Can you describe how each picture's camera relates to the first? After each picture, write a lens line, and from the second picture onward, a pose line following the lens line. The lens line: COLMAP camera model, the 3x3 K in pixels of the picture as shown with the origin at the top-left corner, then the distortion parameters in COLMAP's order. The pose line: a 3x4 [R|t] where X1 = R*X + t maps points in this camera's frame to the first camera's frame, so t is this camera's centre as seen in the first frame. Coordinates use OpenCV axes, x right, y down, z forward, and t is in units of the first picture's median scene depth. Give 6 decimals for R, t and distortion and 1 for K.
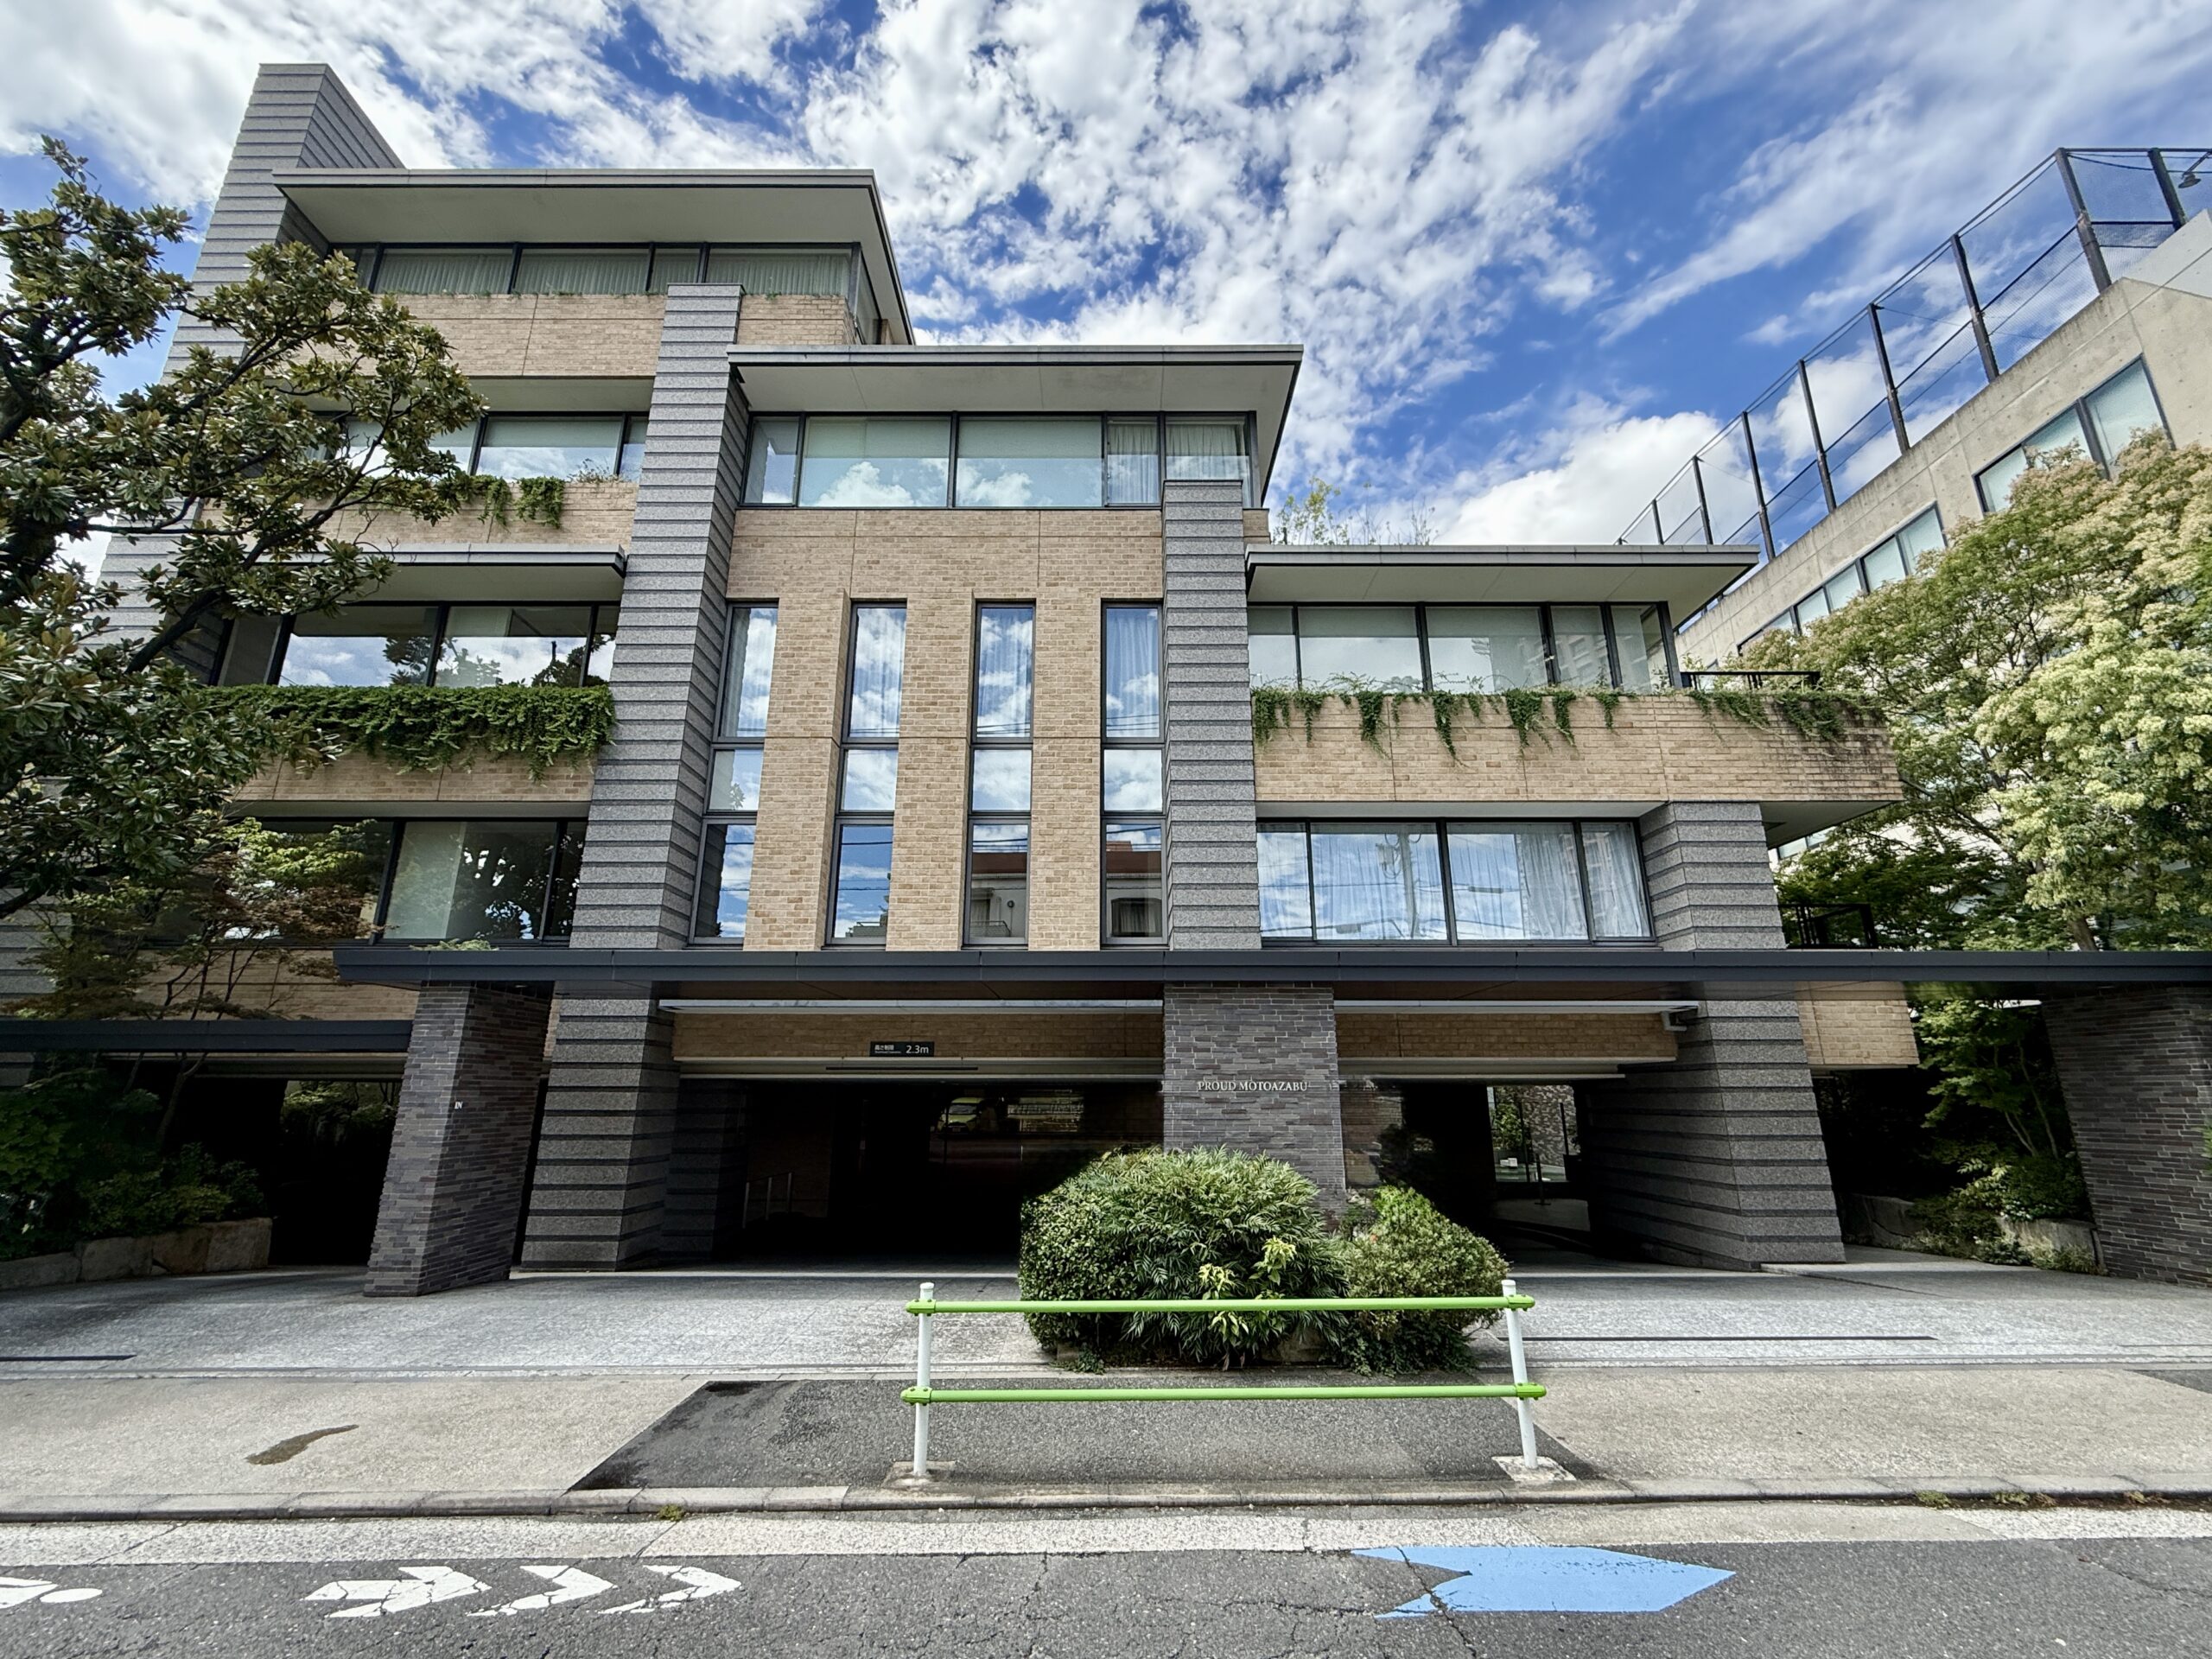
lens RADIAL K [[964.9, 0, 1105.6], [0, 964.9, 825.6], [0, 0, 1]] dist [-0.009045, 0.003170]
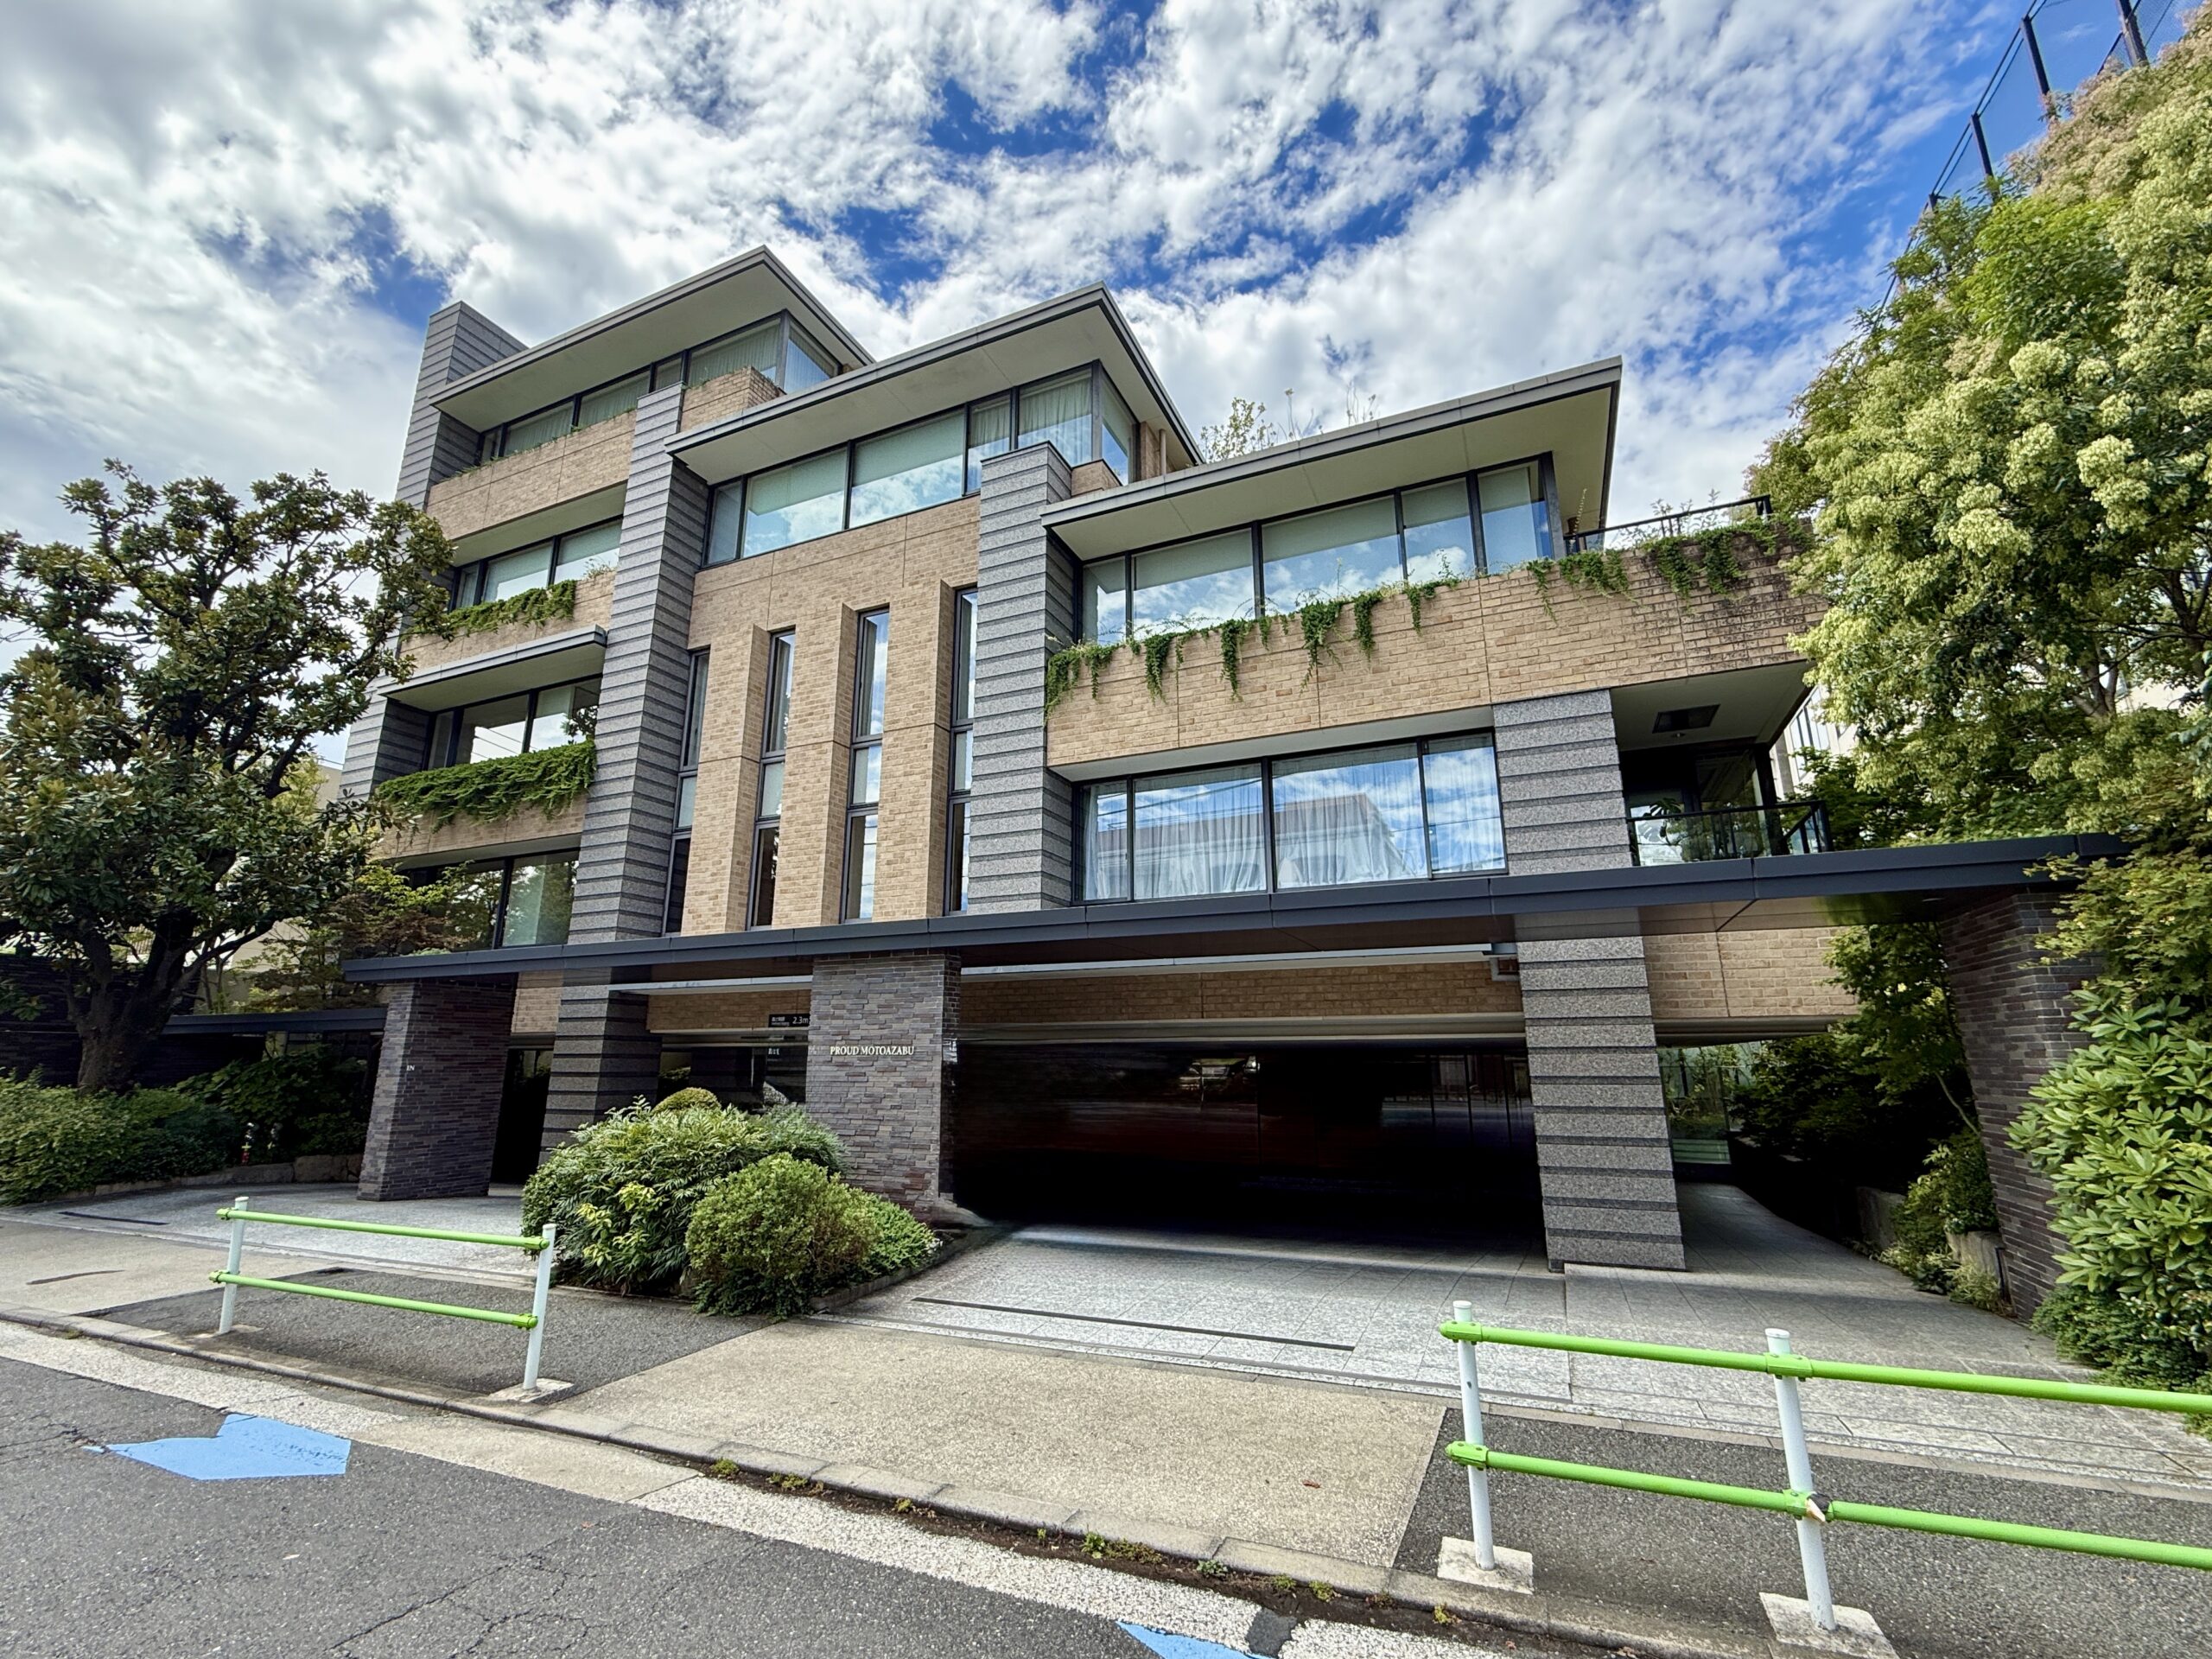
lens RADIAL K [[963.7, 0, 1106.0], [0, 963.7, 829.5], [0, 0, 1]] dist [-0.002694, 0.000086]
pose [[0.911041, -0.098604, -0.400353, 0.575270], [0.114449, 0.993303, 0.015797, 0.028735], [0.396114, -0.060212, 0.916225, 0.100928]]
